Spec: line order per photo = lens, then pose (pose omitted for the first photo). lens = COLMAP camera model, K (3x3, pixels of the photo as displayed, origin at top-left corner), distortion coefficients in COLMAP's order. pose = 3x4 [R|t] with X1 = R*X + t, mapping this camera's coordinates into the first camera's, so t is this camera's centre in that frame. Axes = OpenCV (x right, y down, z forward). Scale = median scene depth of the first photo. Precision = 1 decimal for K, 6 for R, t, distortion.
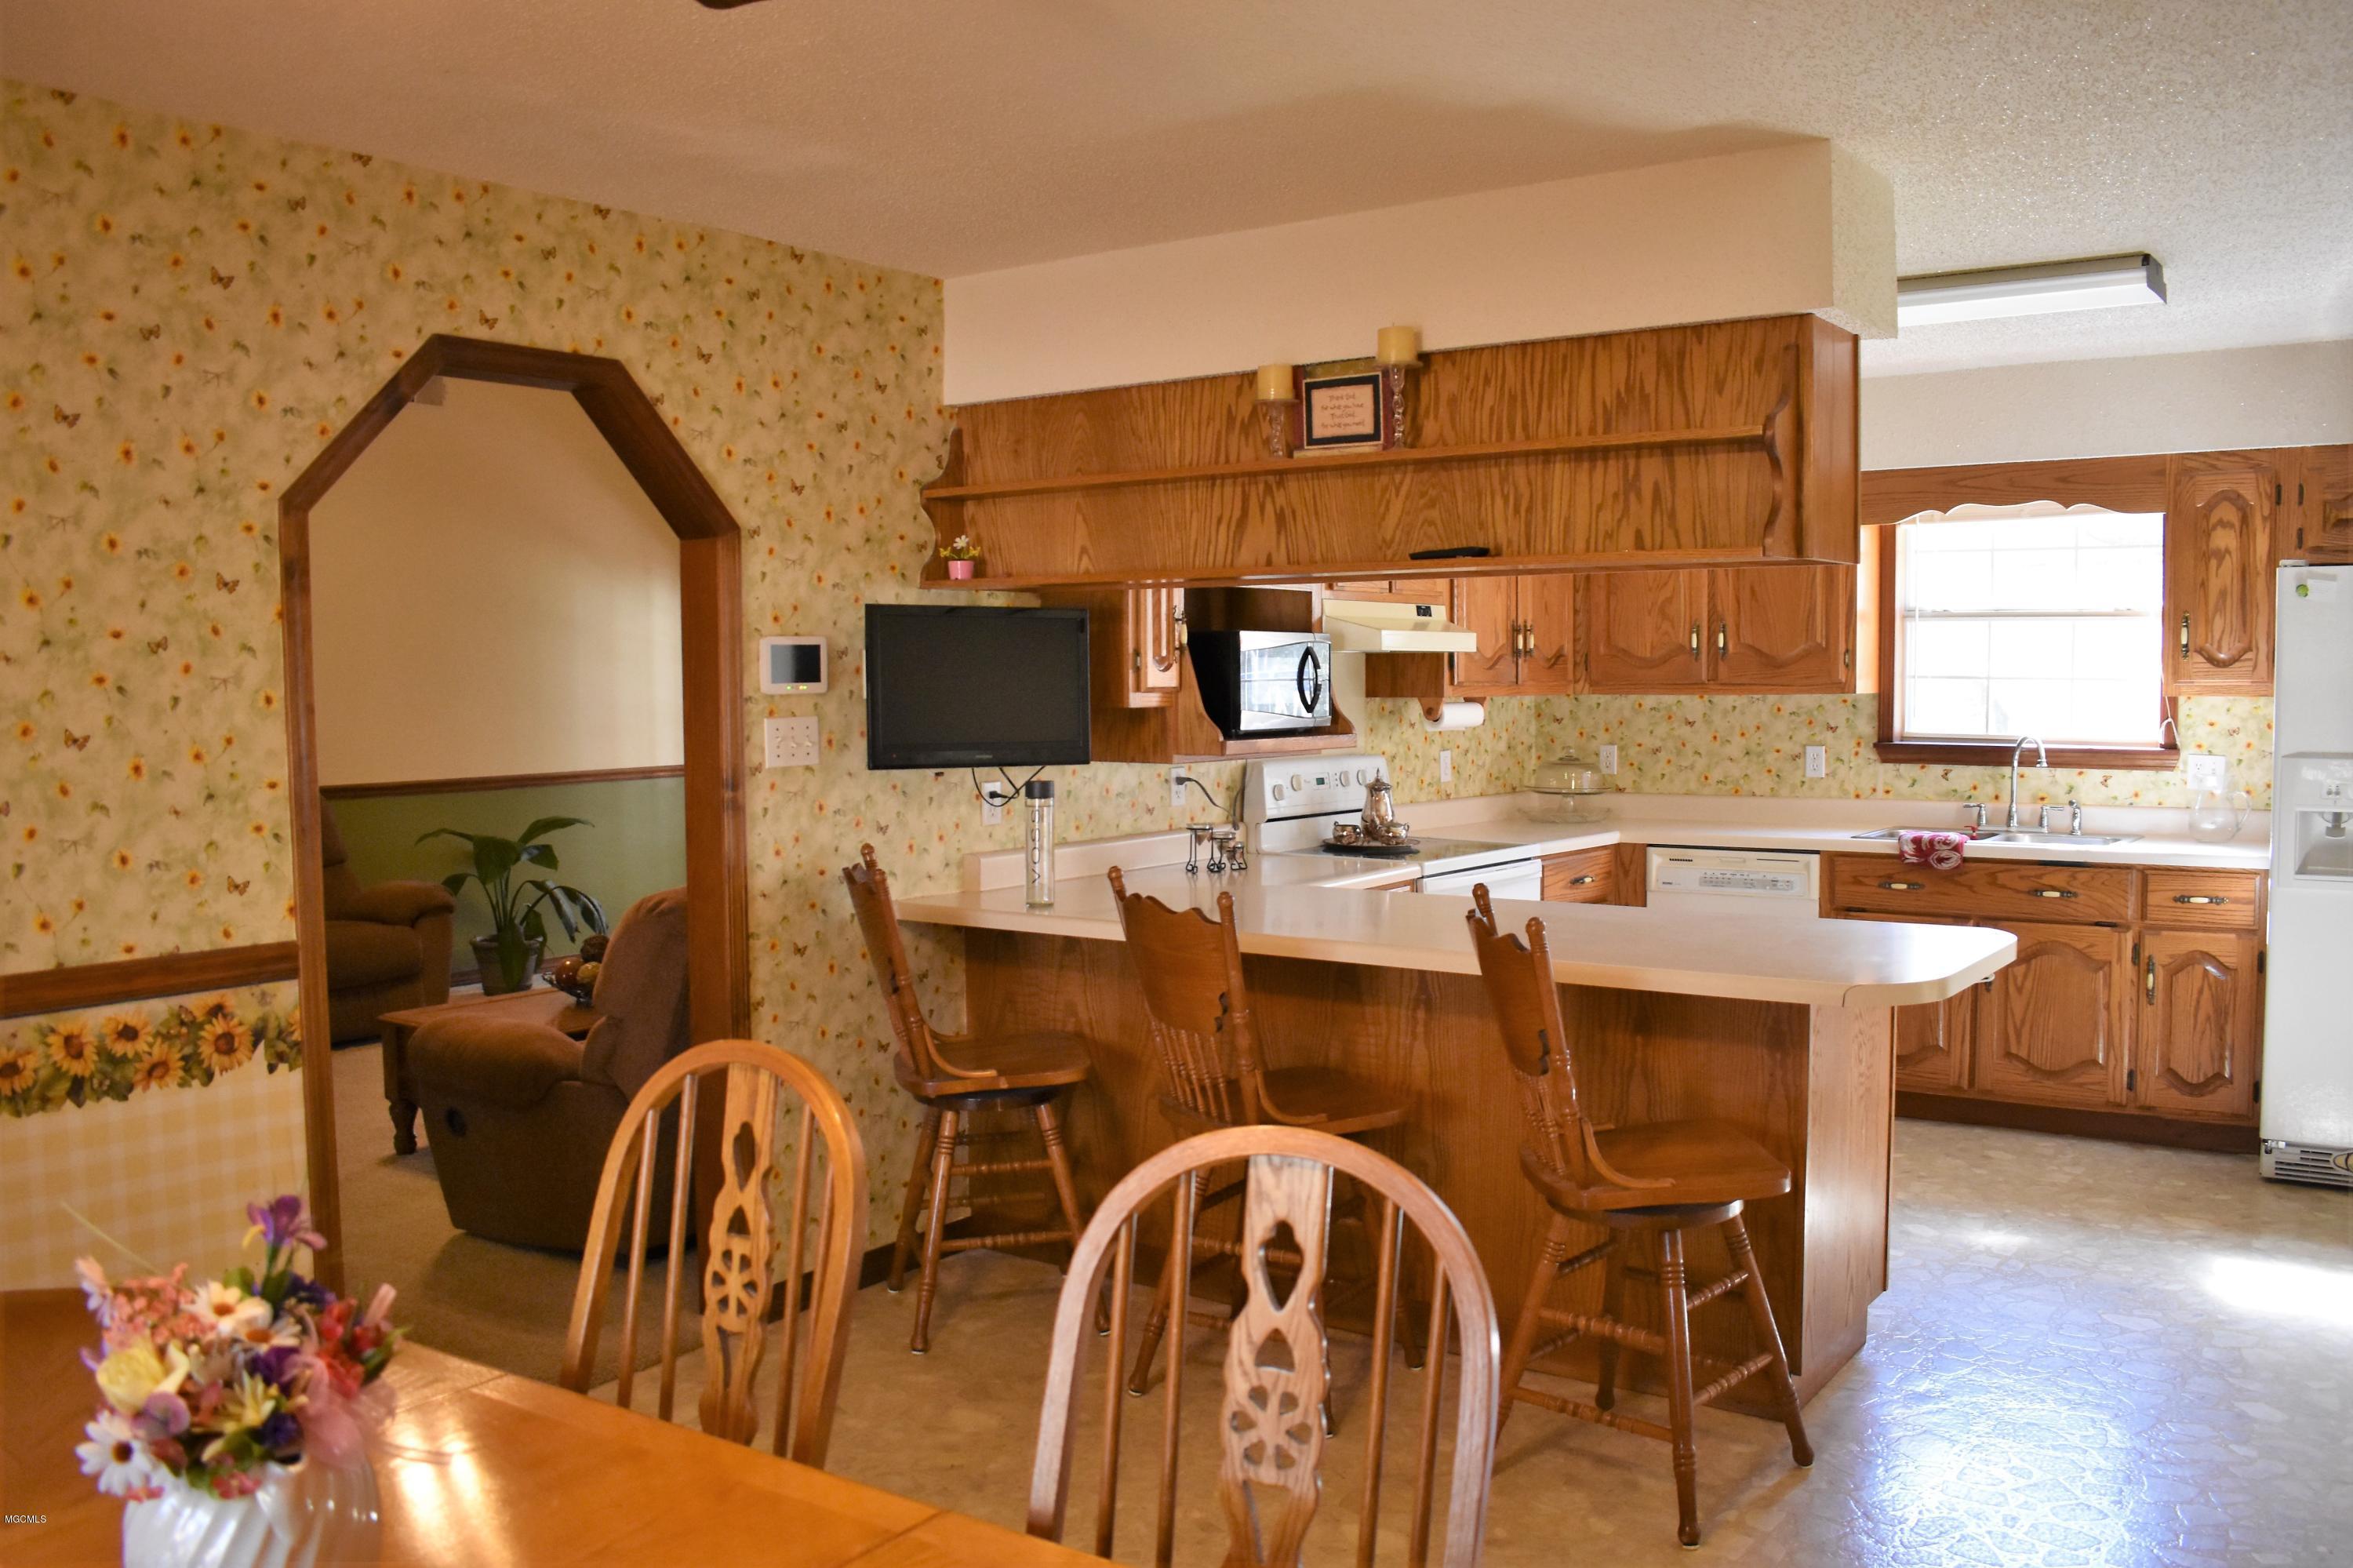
lens RADIAL K [[1908.3, 0, 1180.2], [0, 1908.3, 785.4], [0, 0, 1]] dist [-0.097371, 0.008152]
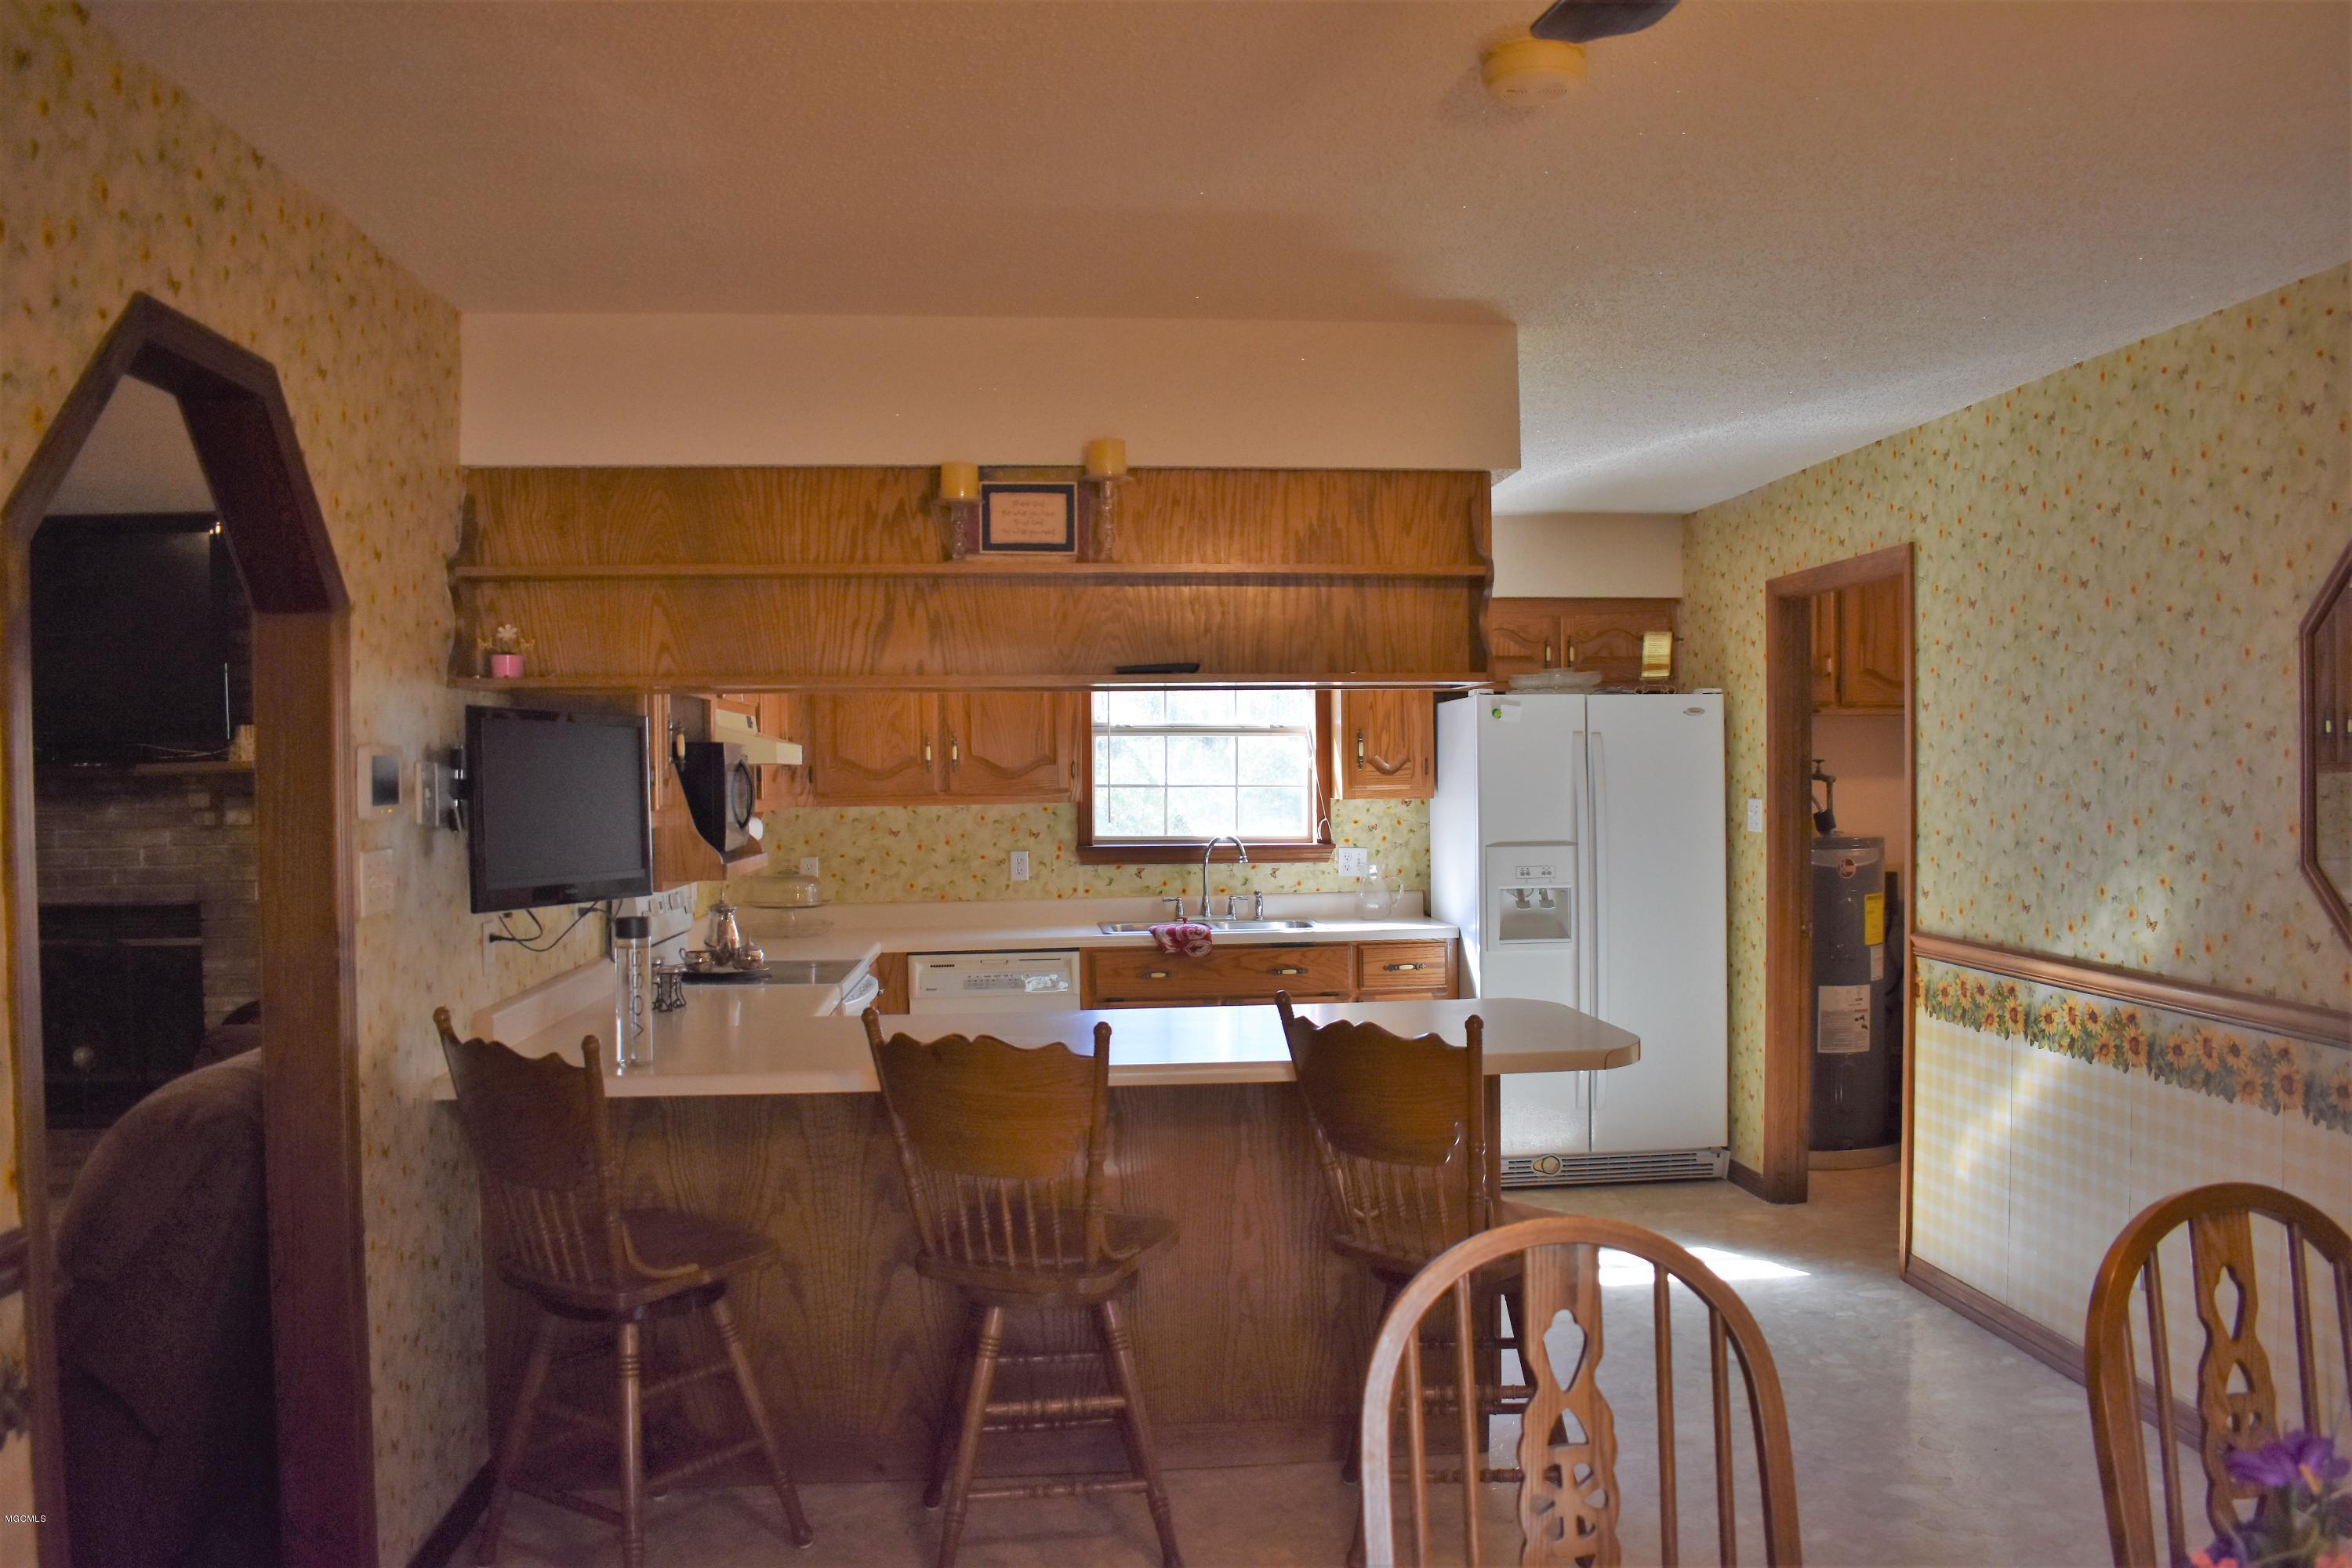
lens RADIAL K [[1841.3, 0, 1190.7], [0, 1841.3, 792.1], [0, 0, 1]] dist [-0.079941, 0.001543]
pose [[0.756101, -0.008957, 0.654393, -0.372293], [0.044422, 0.998303, -0.037663, -0.014626], [-0.652945, 0.057546, 0.755216, 0.195639]]
